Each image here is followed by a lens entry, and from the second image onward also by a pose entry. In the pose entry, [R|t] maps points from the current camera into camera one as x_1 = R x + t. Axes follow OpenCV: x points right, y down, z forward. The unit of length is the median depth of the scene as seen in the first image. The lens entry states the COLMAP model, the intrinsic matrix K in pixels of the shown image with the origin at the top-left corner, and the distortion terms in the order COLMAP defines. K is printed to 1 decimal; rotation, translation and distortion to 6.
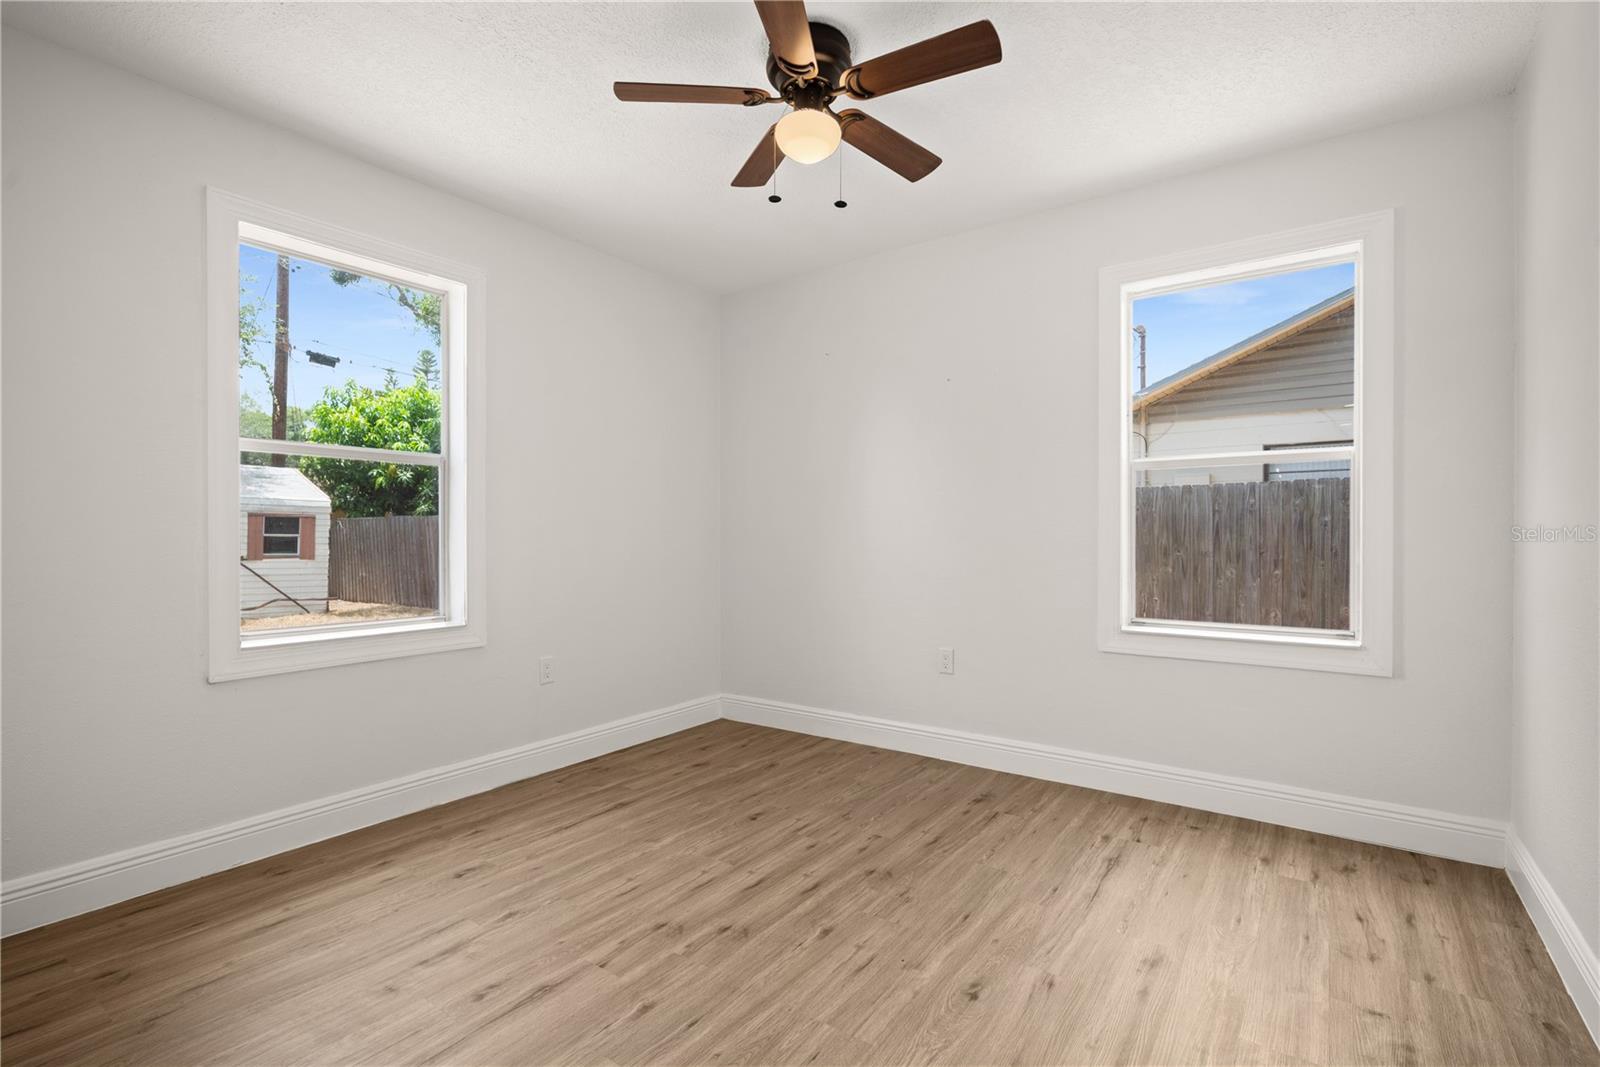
lens RADIAL K [[754.3, 0, 805.6], [0, 754.3, 536.5], [0, 0, 1]] dist [0.001770, 0.000069]
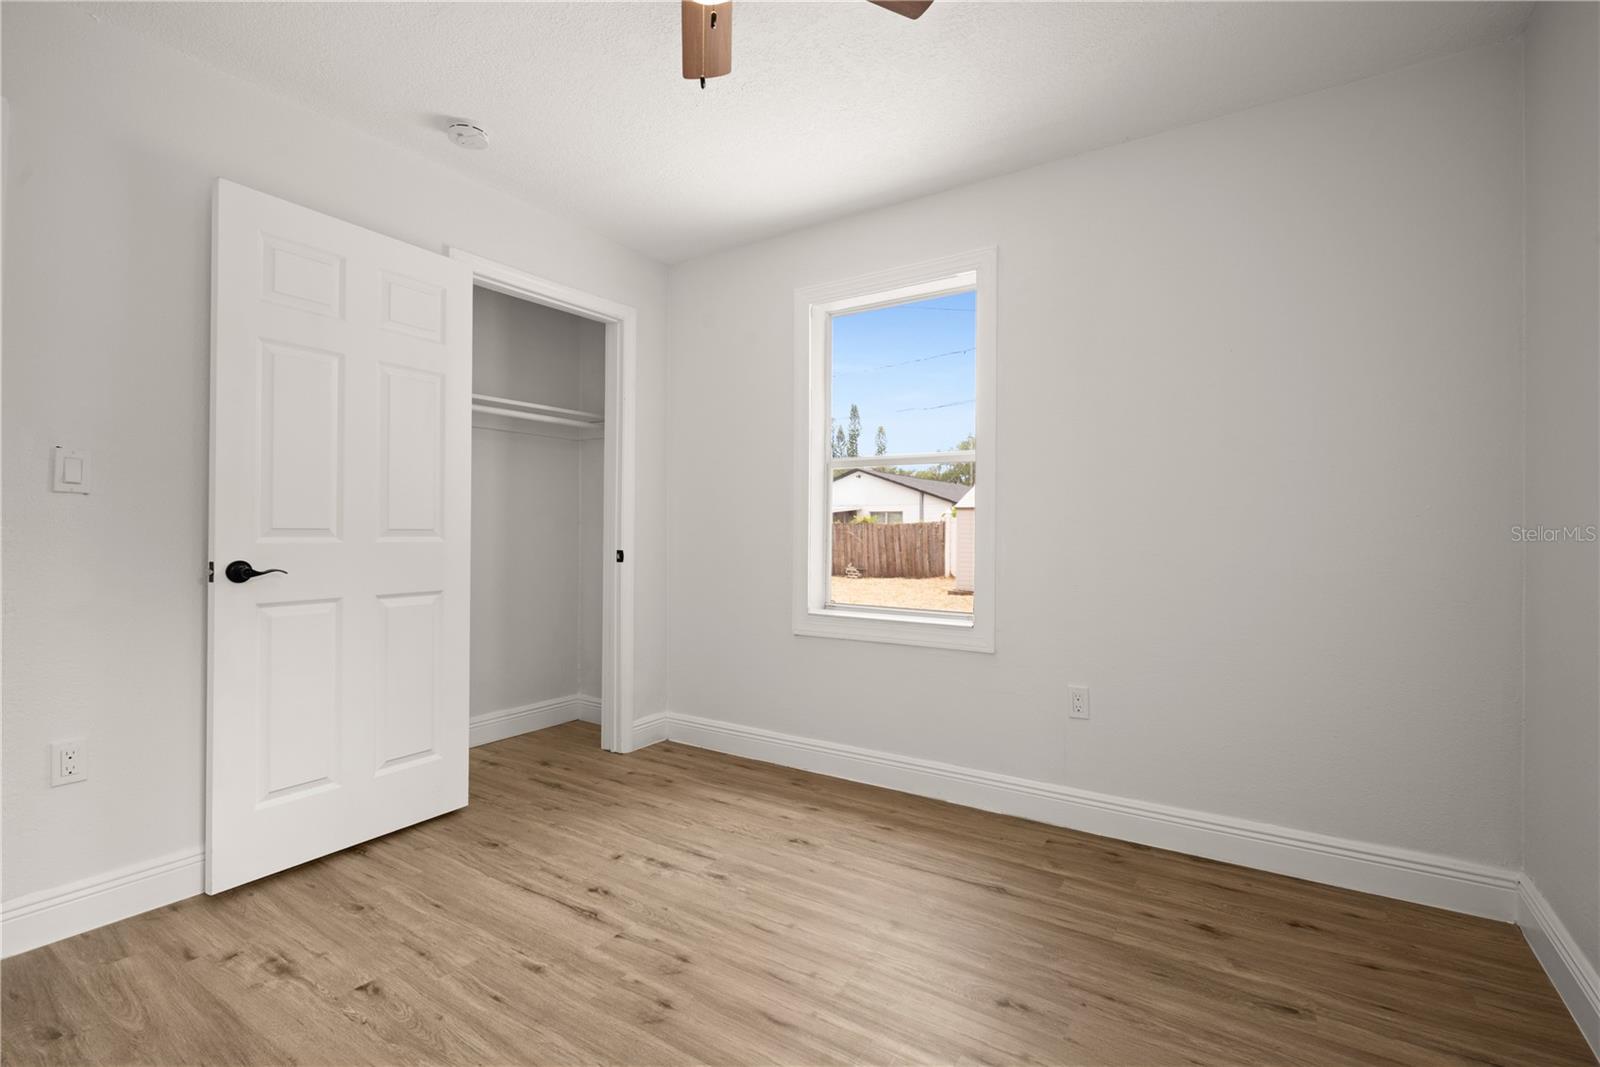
lens RADIAL K [[754.3, 0, 809.2], [0, 754.3, 529.0], [0, 0, 1]] dist [0.001770, 0.000069]
pose [[0.014423, 0.000513, -0.999896, 0.592440], [-0.005995, 0.999982, 0.000426, -0.005536], [0.999878, 0.005988, 0.014426, 0.928141]]
